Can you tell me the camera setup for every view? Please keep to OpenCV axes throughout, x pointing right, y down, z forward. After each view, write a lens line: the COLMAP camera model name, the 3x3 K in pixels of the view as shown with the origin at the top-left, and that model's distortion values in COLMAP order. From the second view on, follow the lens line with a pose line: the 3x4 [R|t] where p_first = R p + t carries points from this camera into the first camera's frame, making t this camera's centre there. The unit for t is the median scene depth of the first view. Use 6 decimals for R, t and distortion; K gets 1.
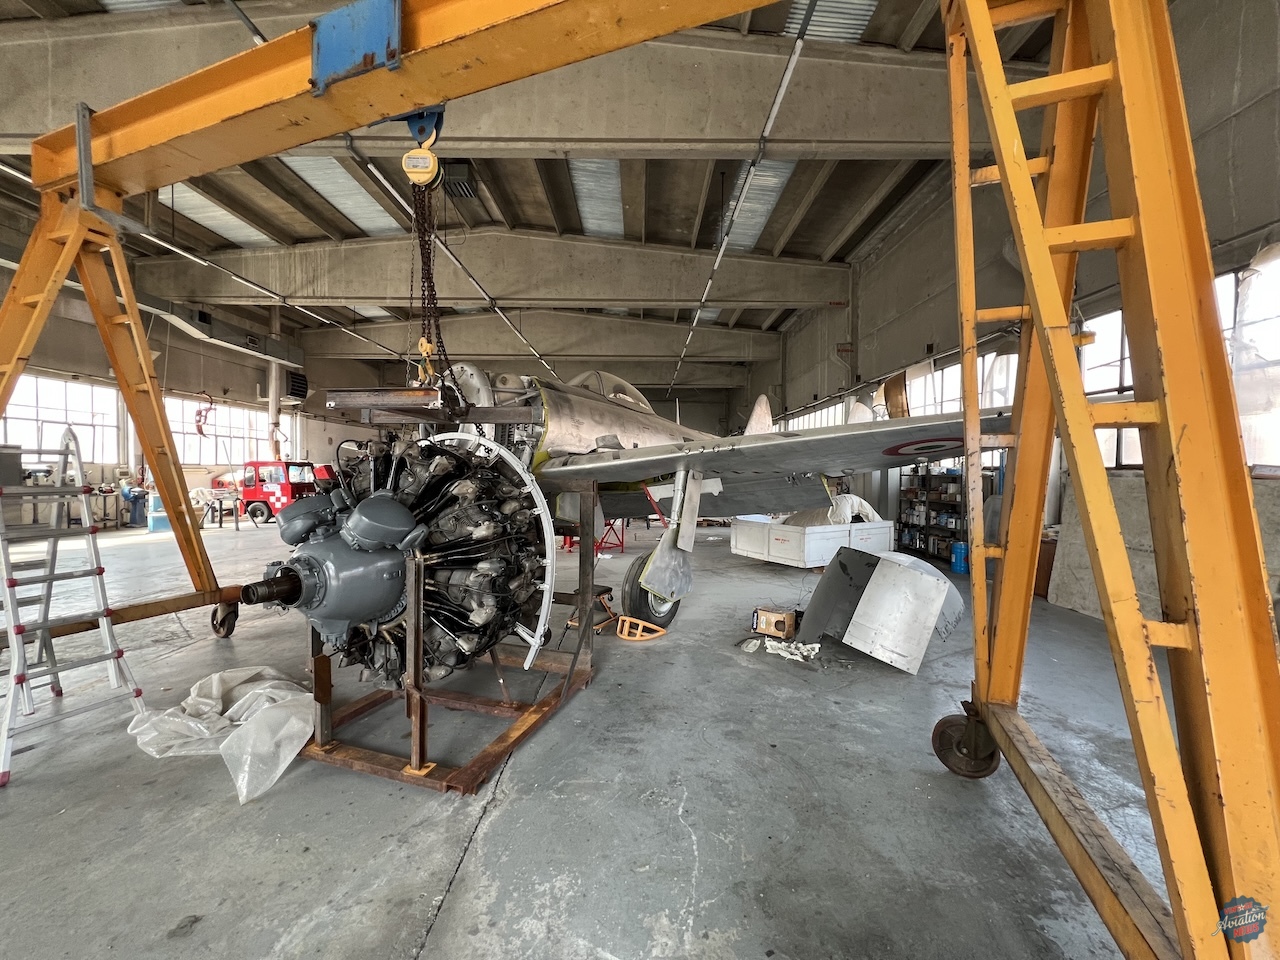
lens RADIAL K [[509.2, 0, 640.0], [0, 509.2, 480.0], [0, 0, 1]] dist [-0.000321, -0.000301]
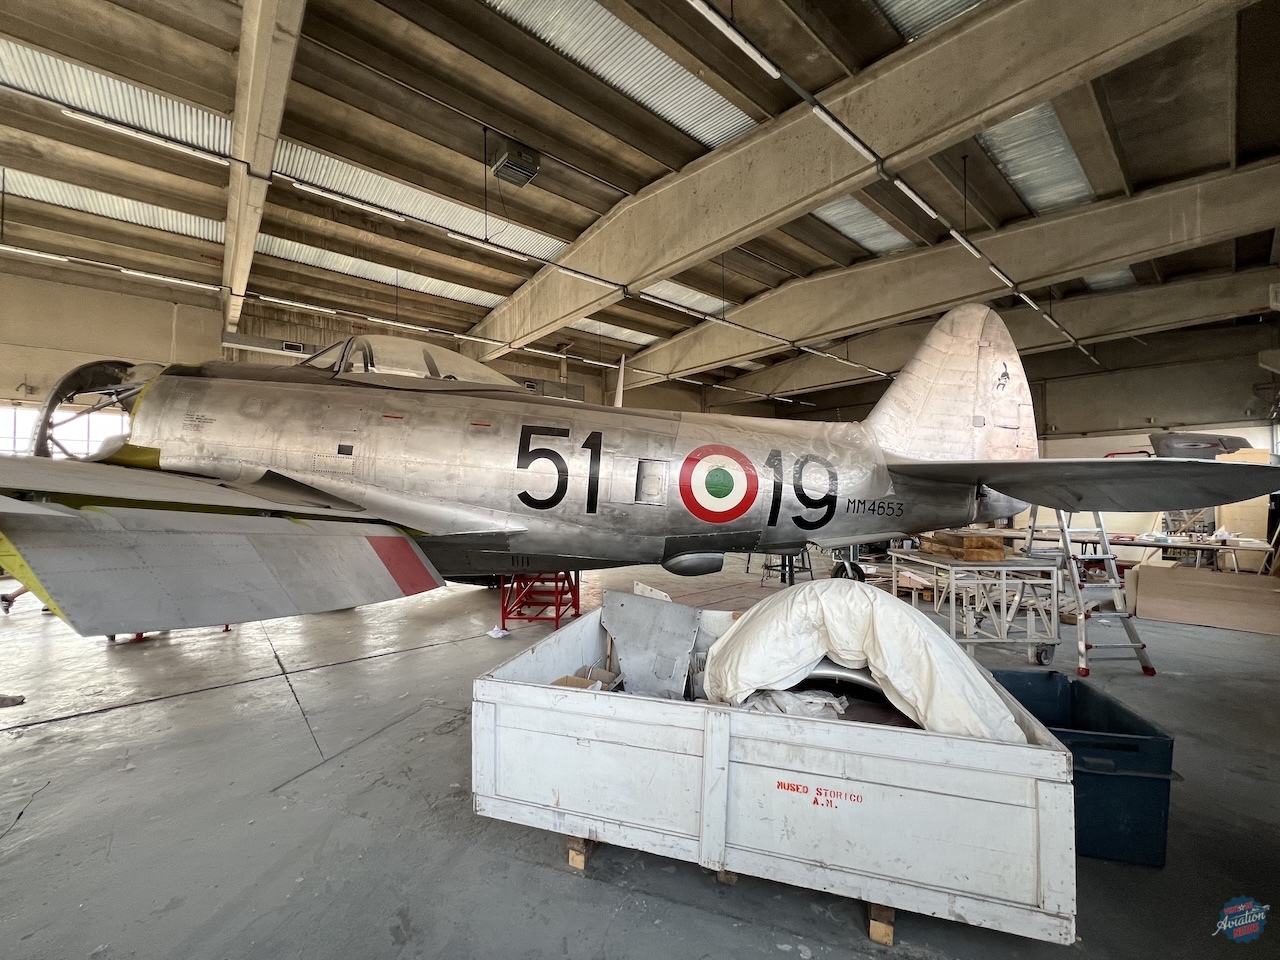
lens RADIAL K [[510.2, 0, 640.0], [0, 510.2, 480.0], [0, 0, 1]] dist [0.001141, -0.000011]
pose [[0.650089, -0.029162, -0.759298, 0.348690], [-0.002186, 0.999187, -0.040247, -0.006854], [0.759855, 0.027824, 0.649497, 0.489358]]
